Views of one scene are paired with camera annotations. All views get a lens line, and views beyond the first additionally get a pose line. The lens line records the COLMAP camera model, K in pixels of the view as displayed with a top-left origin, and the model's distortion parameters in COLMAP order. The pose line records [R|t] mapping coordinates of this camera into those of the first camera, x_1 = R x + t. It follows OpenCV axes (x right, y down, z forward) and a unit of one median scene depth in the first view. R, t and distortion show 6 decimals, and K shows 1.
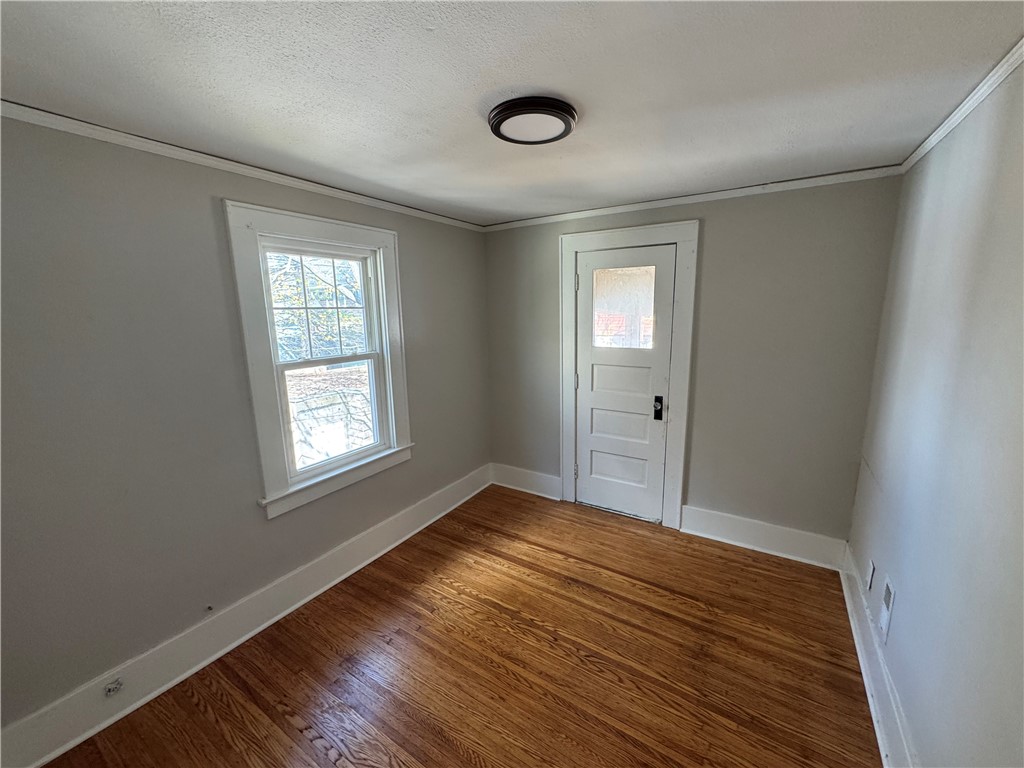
lens RADIAL K [[408.0, 0, 513.1], [0, 408.0, 383.4], [0, 0, 1]] dist [-0.001902, 0.000239]
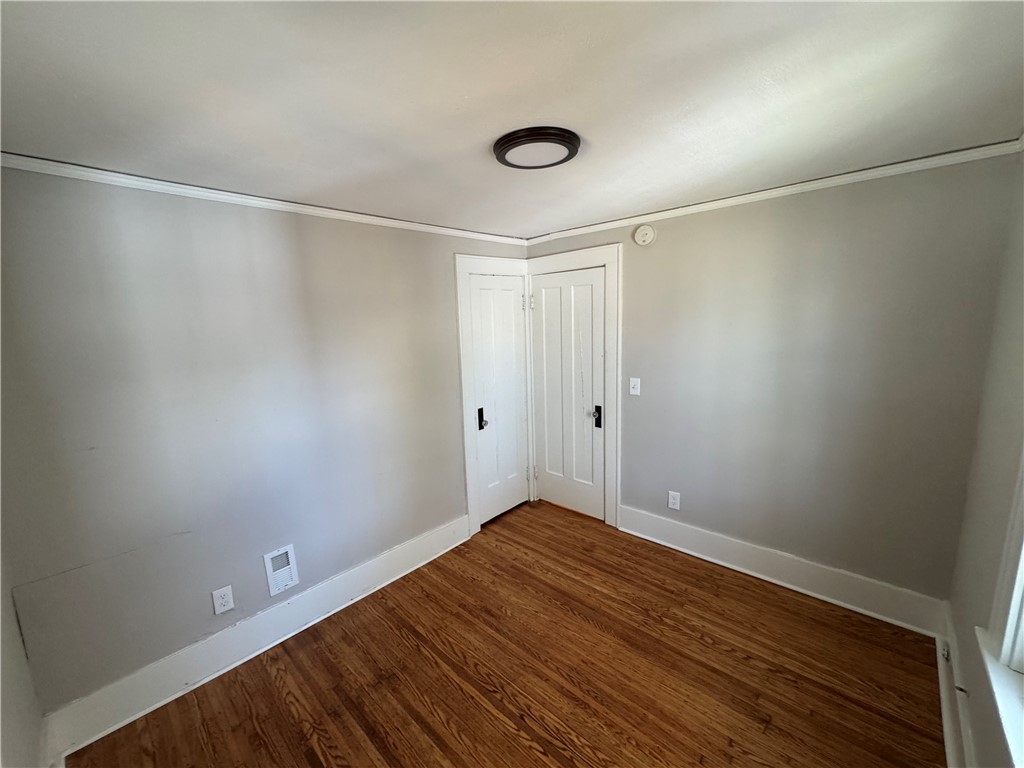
lens RADIAL K [[408.0, 0, 513.1], [0, 408.0, 383.4], [0, 0, 1]] dist [-0.001902, 0.000239]
pose [[-0.982403, 0.022767, 0.185382, -0.055355], [0.085859, 0.936505, 0.339981, -0.339548], [-0.165871, 0.349915, -0.921980, 1.655748]]
